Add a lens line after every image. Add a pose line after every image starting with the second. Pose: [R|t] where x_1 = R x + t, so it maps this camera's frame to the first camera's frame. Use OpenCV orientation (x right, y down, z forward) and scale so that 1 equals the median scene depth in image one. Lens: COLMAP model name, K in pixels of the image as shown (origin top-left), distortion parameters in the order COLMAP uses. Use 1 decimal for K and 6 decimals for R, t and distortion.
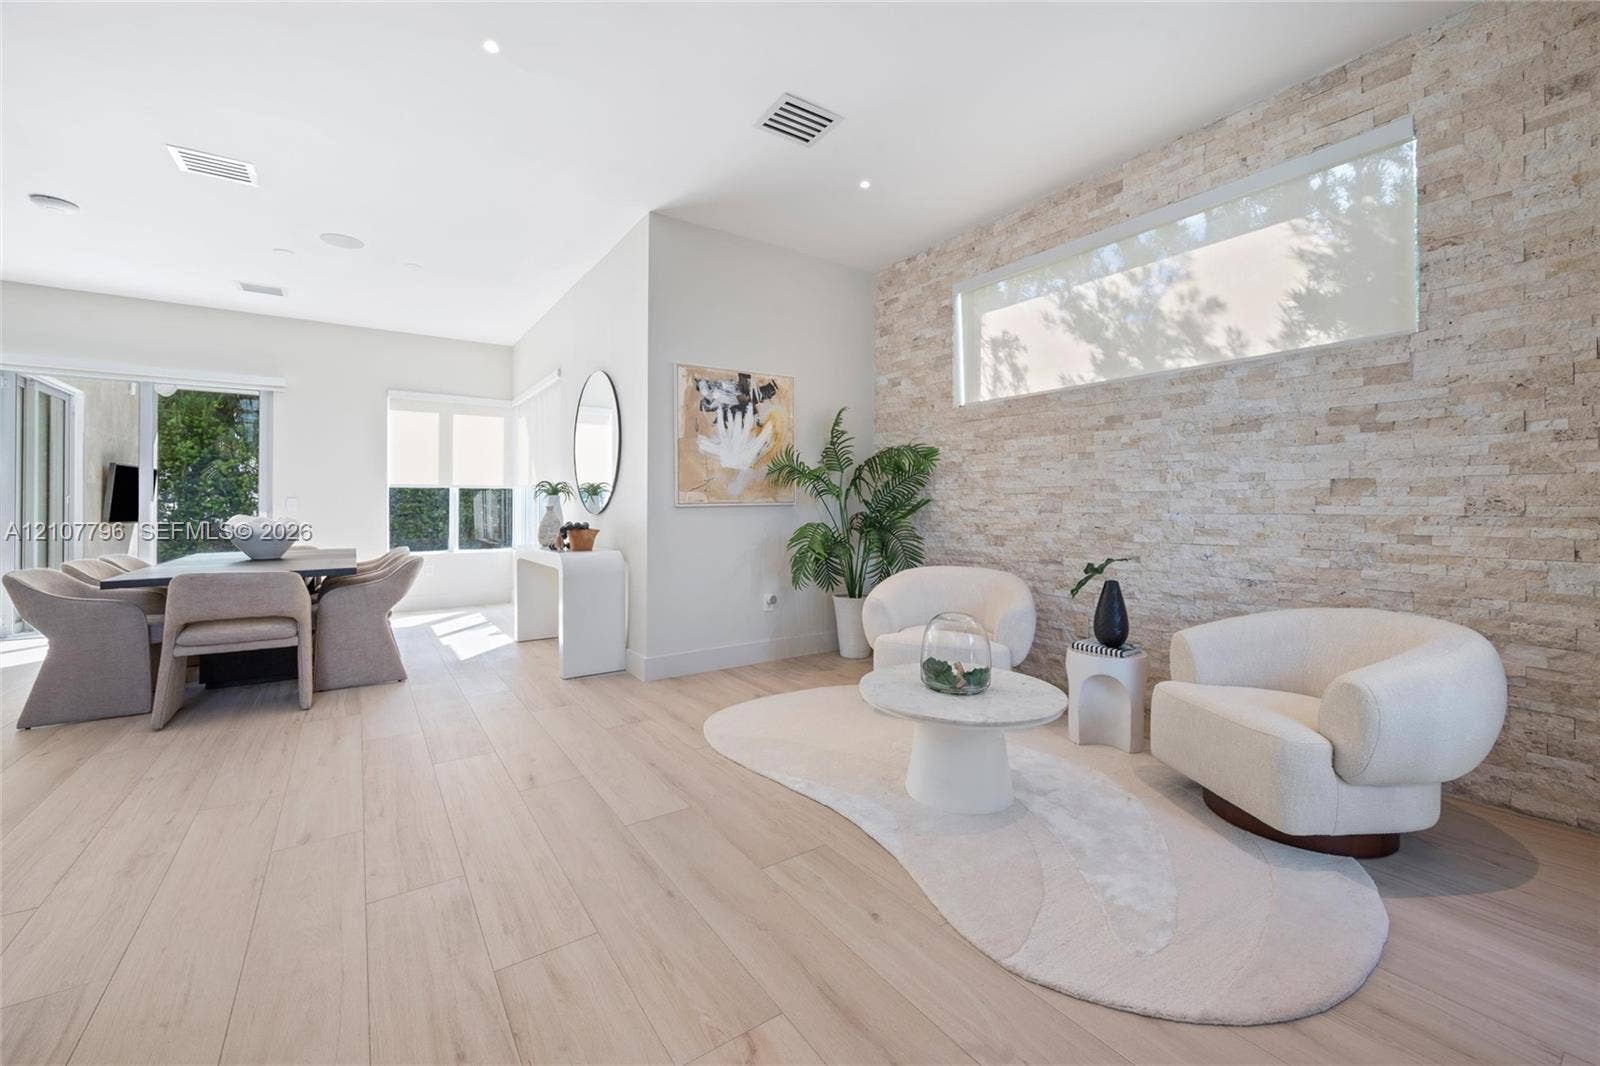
lens RADIAL K [[632.9, 0, 798.1], [0, 632.9, 503.9], [0, 0, 1]] dist [-0.000826, -0.000185]
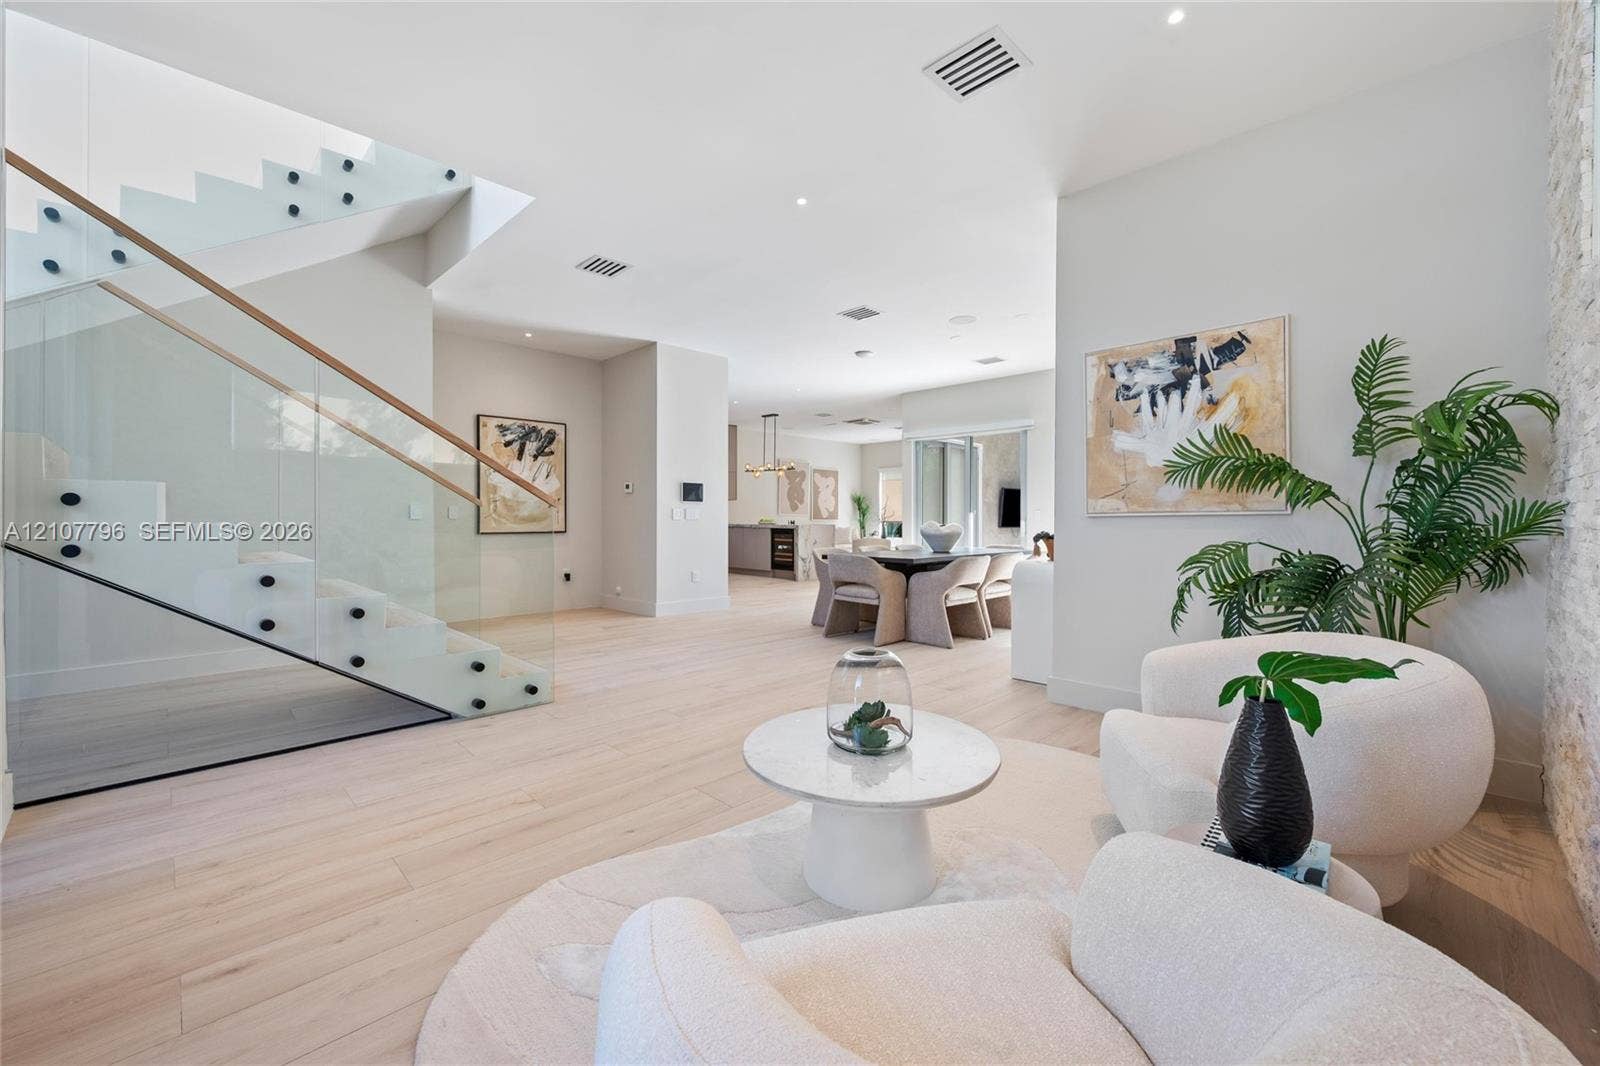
lens RADIAL K [[632.9, 0, 798.1], [0, 632.9, 503.9], [0, 0, 1]] dist [-0.000826, -0.000185]
pose [[0.177626, -0.016910, -0.983953, 0.570052], [-0.001462, 0.999847, -0.017447, 0.002370], [0.984097, 0.004537, 0.177574, 0.431006]]
